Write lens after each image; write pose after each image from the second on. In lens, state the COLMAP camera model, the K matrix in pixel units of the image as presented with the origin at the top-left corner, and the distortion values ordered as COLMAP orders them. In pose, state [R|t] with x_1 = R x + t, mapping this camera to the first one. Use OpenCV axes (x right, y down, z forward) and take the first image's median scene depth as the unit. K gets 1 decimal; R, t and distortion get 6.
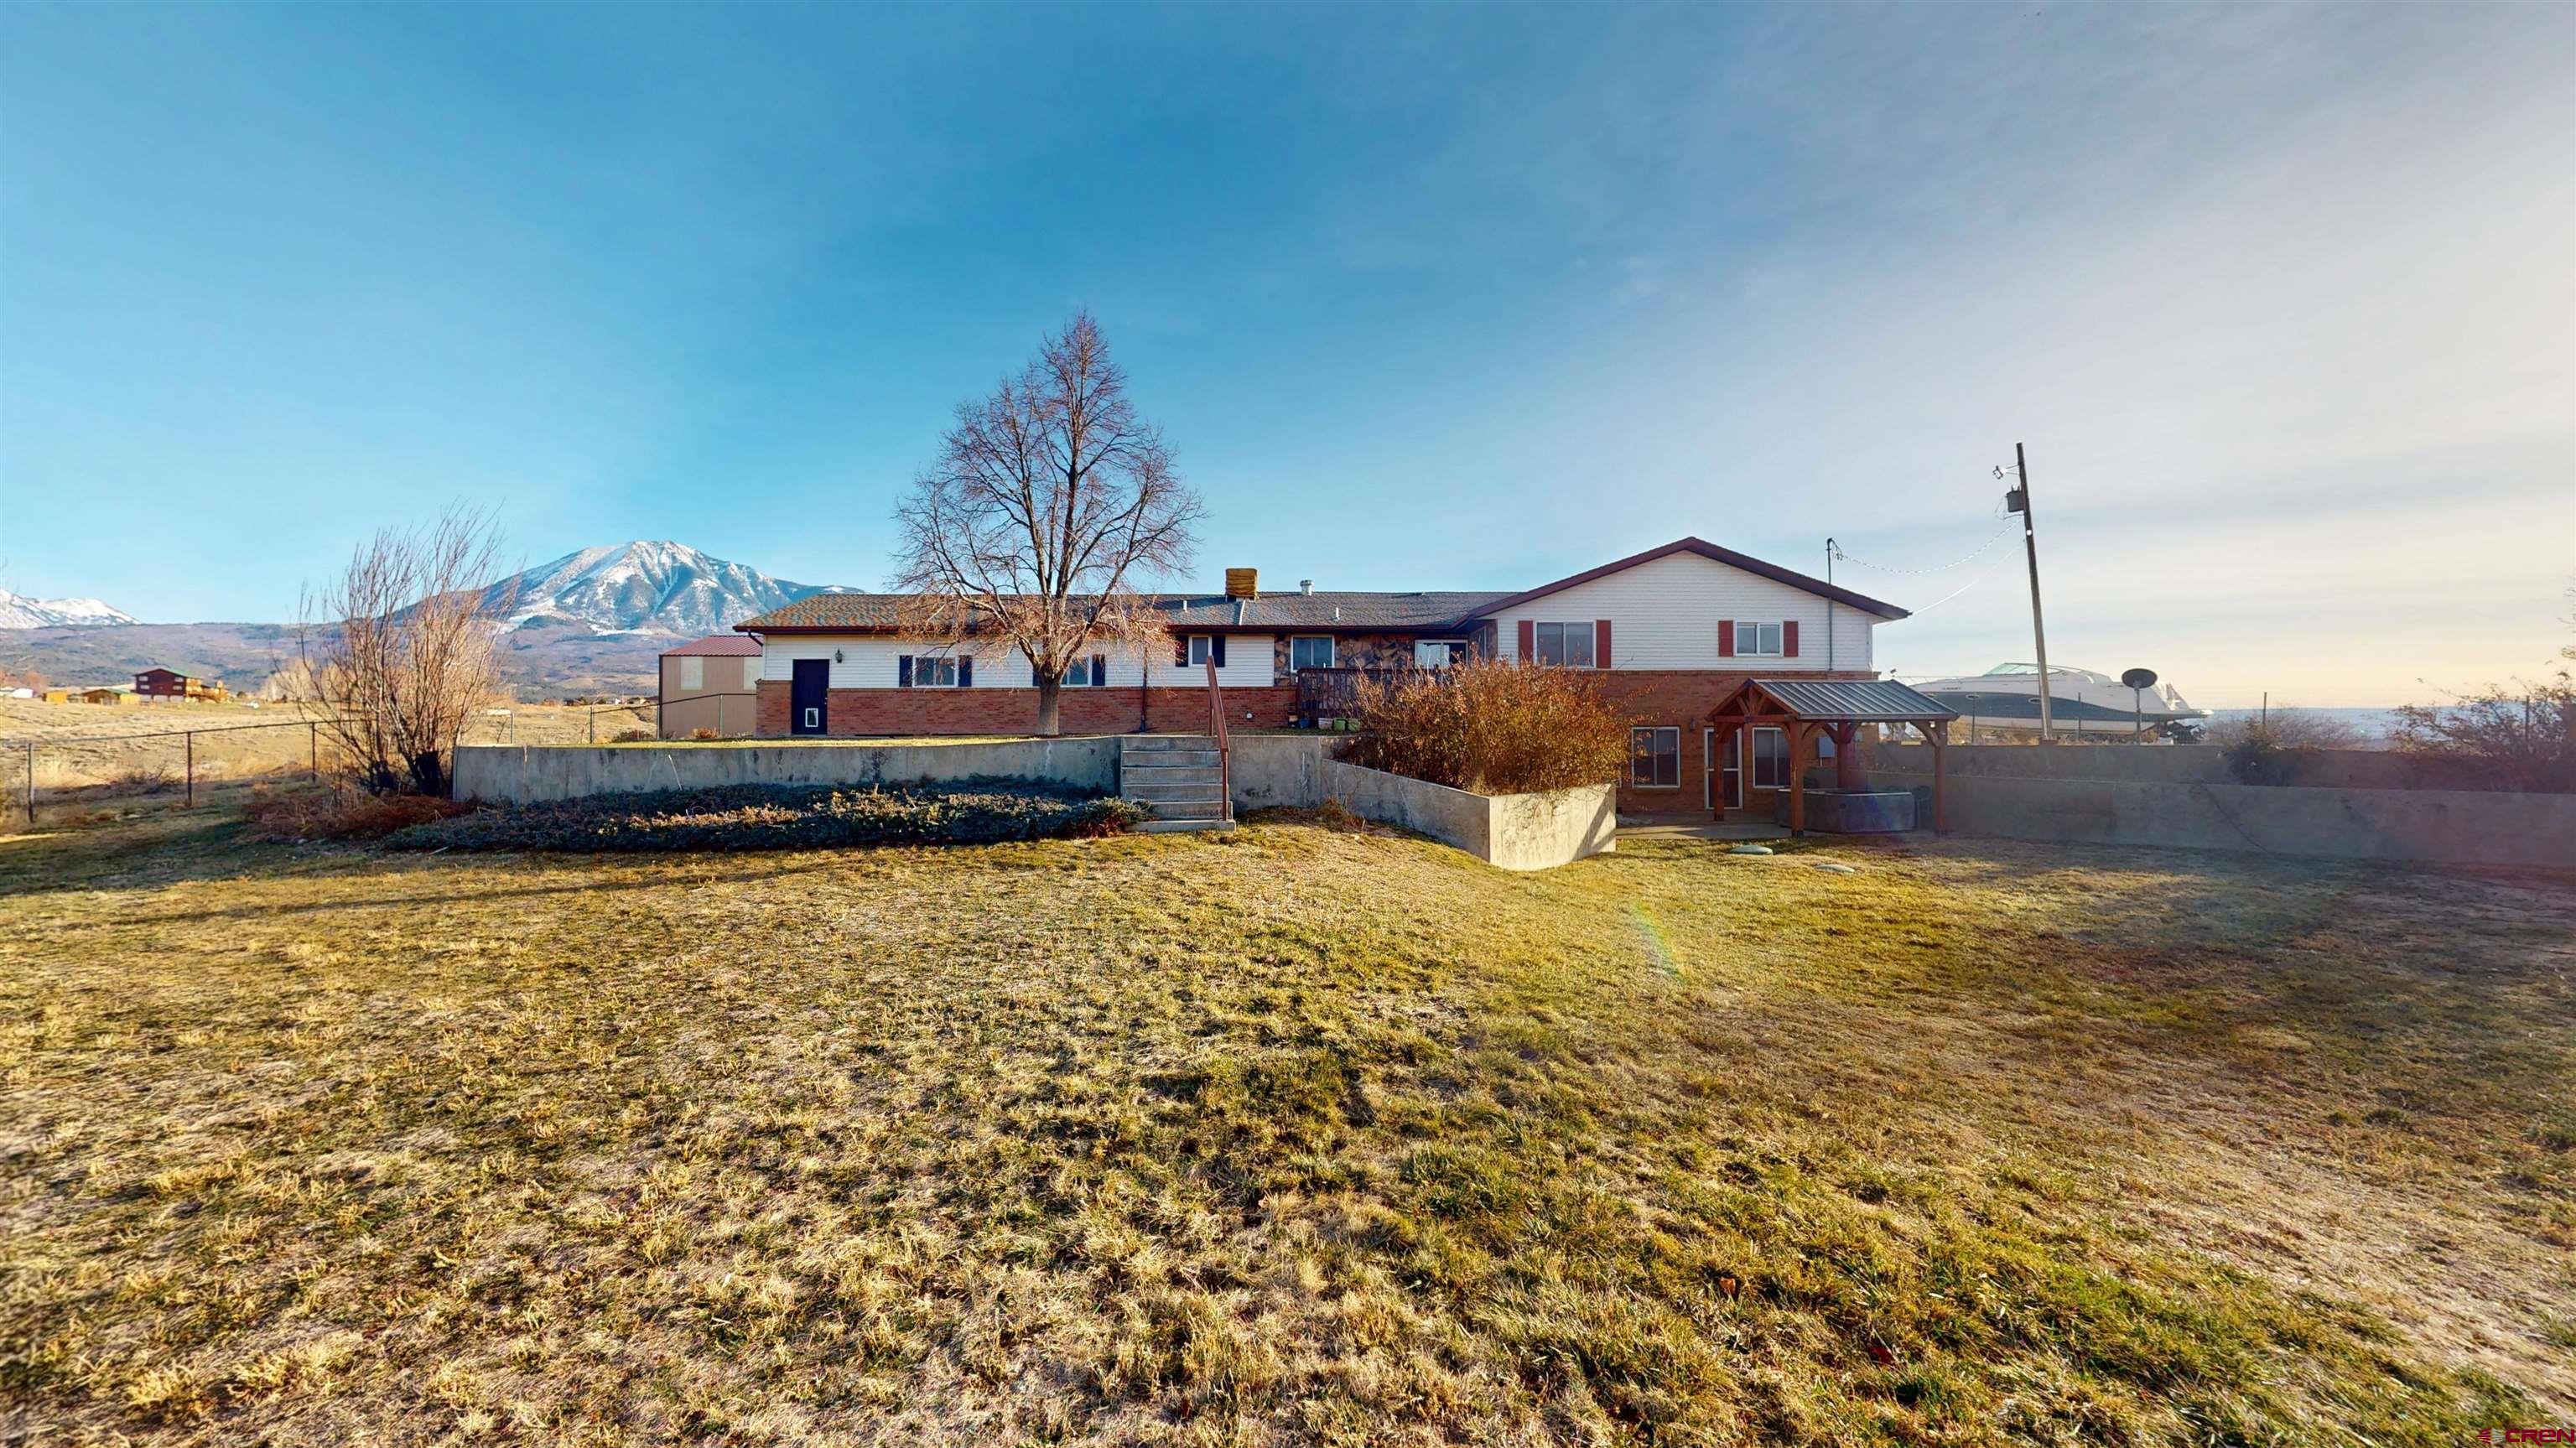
lens RADIAL K [[946.7, 0, 1285.5], [0, 946.7, 728.2], [0, 0, 1]] dist [0.000239, 0.000087]
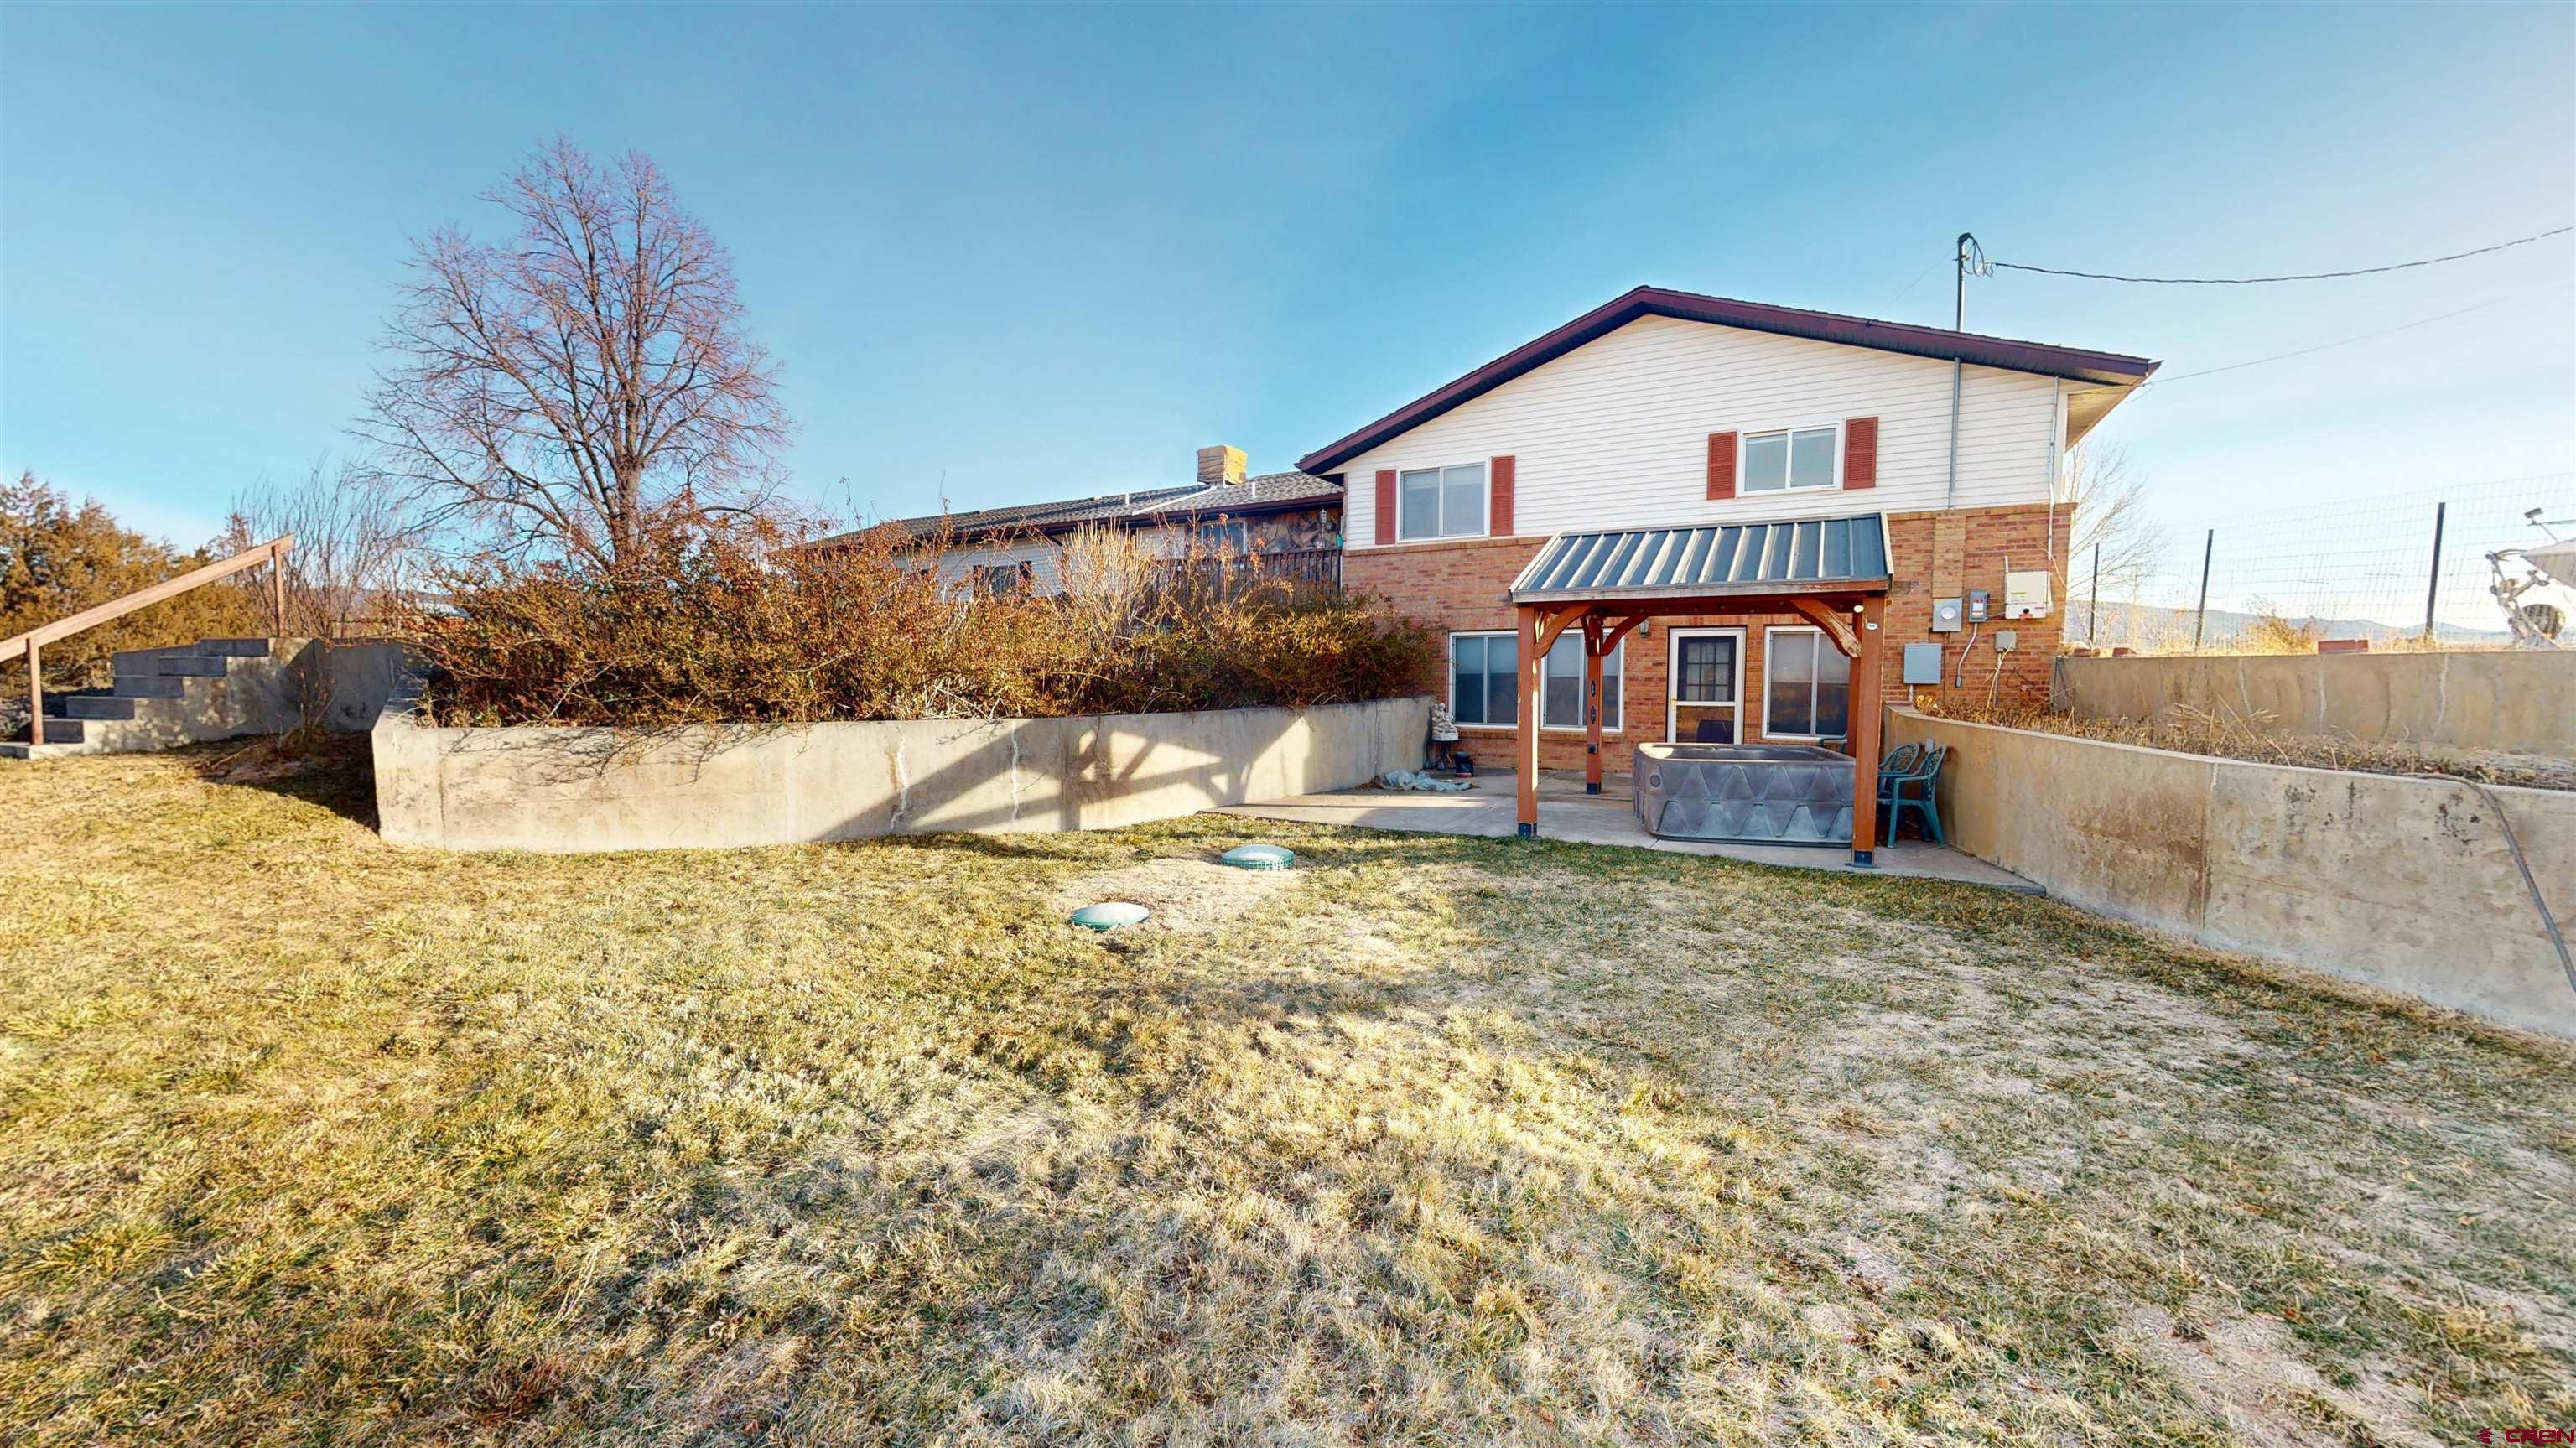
lens RADIAL K [[946.7, 0, 1285.5], [0, 946.7, 728.2], [0, 0, 1]] dist [0.000239, 0.000087]
pose [[0.864148, 0.033594, -0.502115, 0.443219], [0.005835, 0.997033, 0.076749, 0.011242], [0.503204, -0.069253, 0.861389, 0.327383]]
